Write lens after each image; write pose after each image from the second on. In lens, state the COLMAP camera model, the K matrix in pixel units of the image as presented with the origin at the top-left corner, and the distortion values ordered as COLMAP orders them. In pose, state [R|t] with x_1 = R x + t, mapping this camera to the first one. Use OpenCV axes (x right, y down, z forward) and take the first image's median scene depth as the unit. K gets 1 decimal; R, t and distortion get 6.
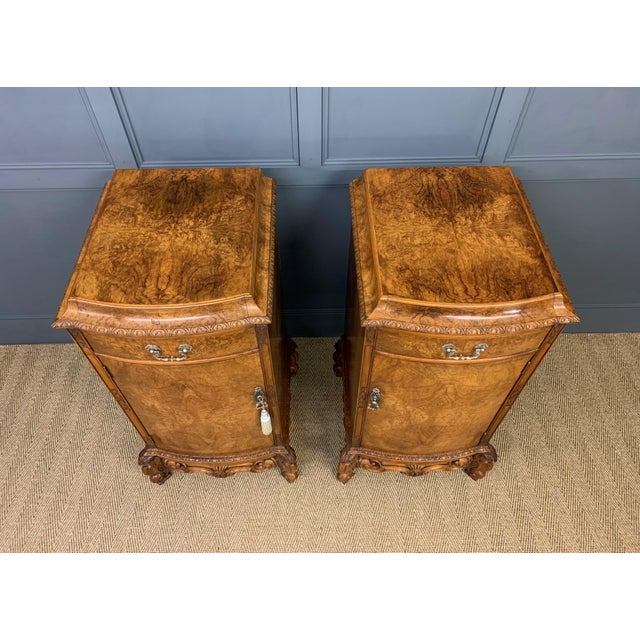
lens RADIAL K [[473.9, 0, 321.5], [0, 473.9, 294.9], [0, 0, 1]] dist [0.076185, -0.059622]
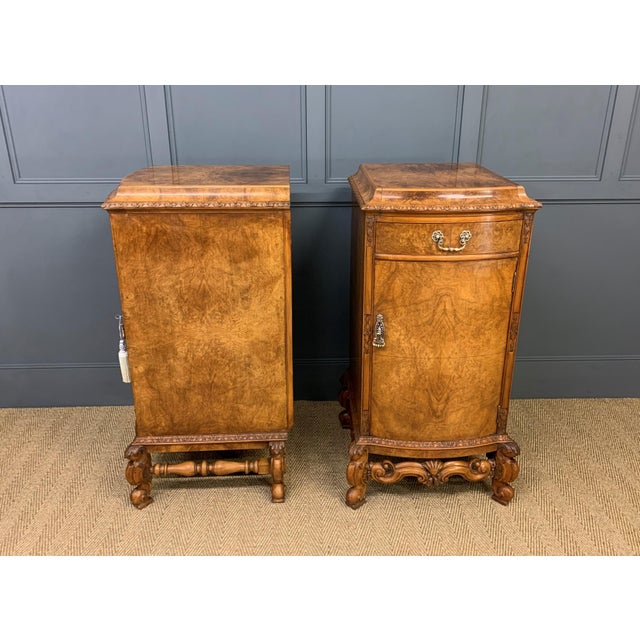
lens RADIAL K [[542.6, 0, 325.3], [0, 542.6, 301.2], [0, 0, 1]] dist [0.069430, -0.038947]
pose [[0.999920, -0.006213, 0.011047, -0.019230], [0.010850, 0.870115, -0.492729, 0.787580], [-0.006551, 0.492810, 0.870113, -0.062285]]
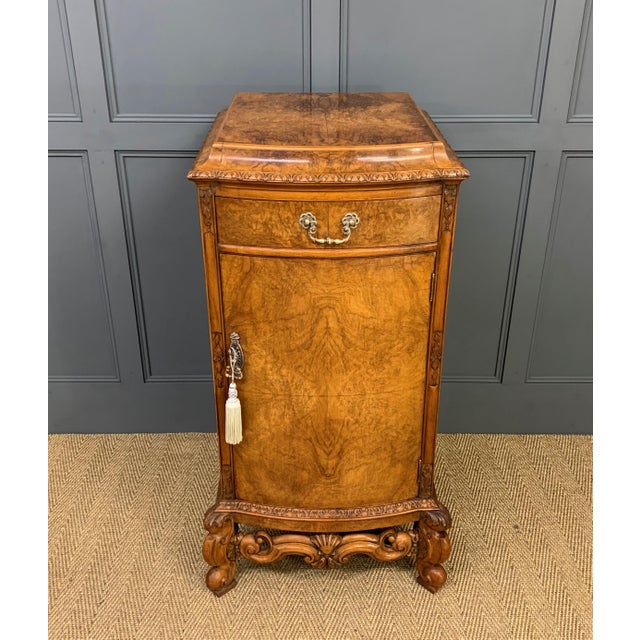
lens RADIAL K [[682.5, 0, 318.8], [0, 682.5, 305.7], [0, 0, 1]] dist [0.106591, 0.000000]
pose [[0.999982, 0.003532, -0.004910, 0.253788], [-0.005231, 0.912491, -0.409064, 0.592700], [0.003035, 0.409082, 0.912493, 0.061271]]
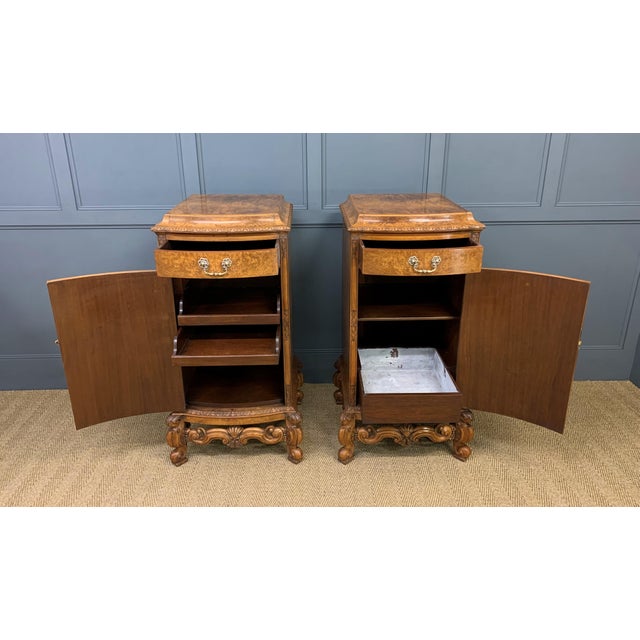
lens RADIAL K [[473.9, 0, 324.1], [0, 473.9, 298.0], [0, 0, 1]] dist [0.076185, -0.059622]
pose [[0.999950, -0.008480, 0.005217, -0.003893], [0.009955, 0.860503, -0.509347, 0.886518], [-0.000169, 0.509374, 0.860545, -0.197889]]
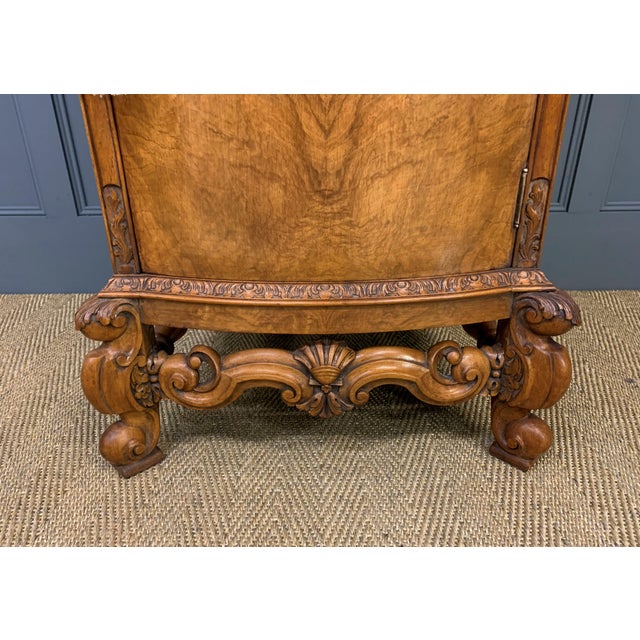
lens RADIAL K [[473.9, 0, 310.0], [0, 473.9, 314.2], [0, 0, 1]] dist [0.076185, -0.059622]
pose [[0.999713, -0.005645, -0.023291, 0.259607], [-0.005388, 0.894047, -0.447940, 0.626122], [0.023352, 0.447937, 0.893760, 0.938786]]
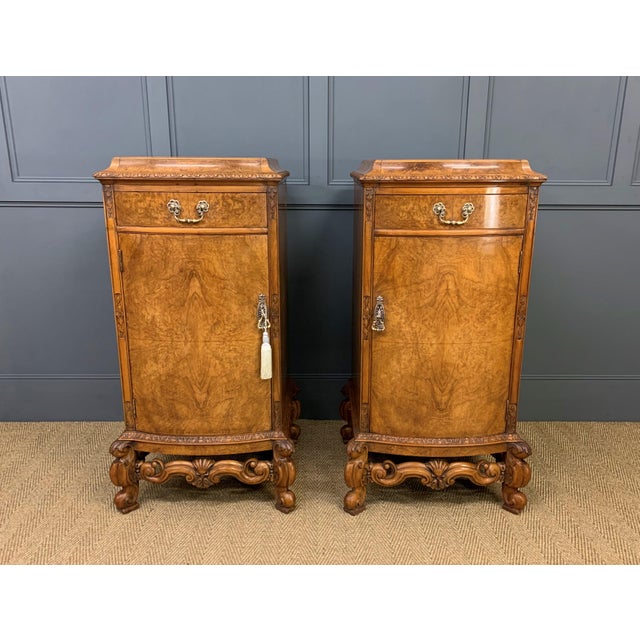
lens RADIAL K [[558.4, 0, 330.8], [0, 558.4, 331.2], [0, 0, 1]] dist [0.088109, -0.067594]
pose [[0.999974, 0.005053, -0.005076, 0.018952], [-0.007040, 0.823891, -0.566704, 0.960178], [0.001319, 0.566726, 0.823906, 0.069582]]
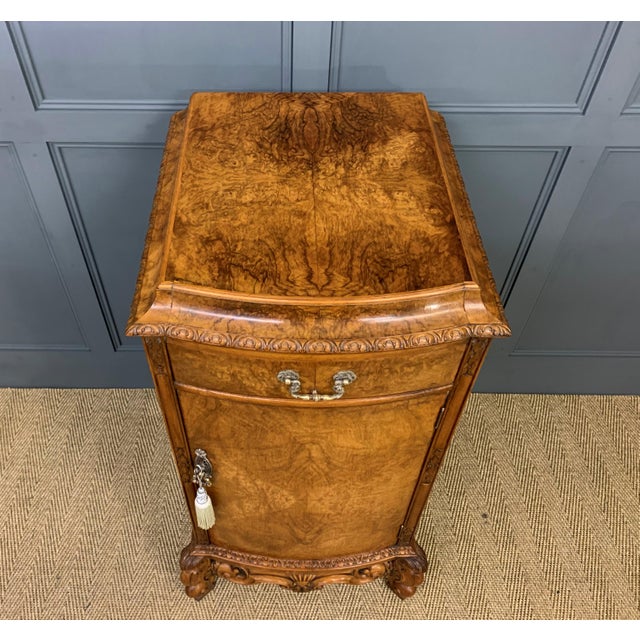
lens RADIAL K [[599.3, 0, 283.3], [0, 599.3, 304.5], [0, 0, 1]] dist [0.053948, 0.000000]
pose [[0.999790, 0.017179, -0.011158, 0.233593], [-0.017737, 0.998489, -0.052005, 0.052911], [0.010248, 0.052192, 0.998584, 0.239073]]
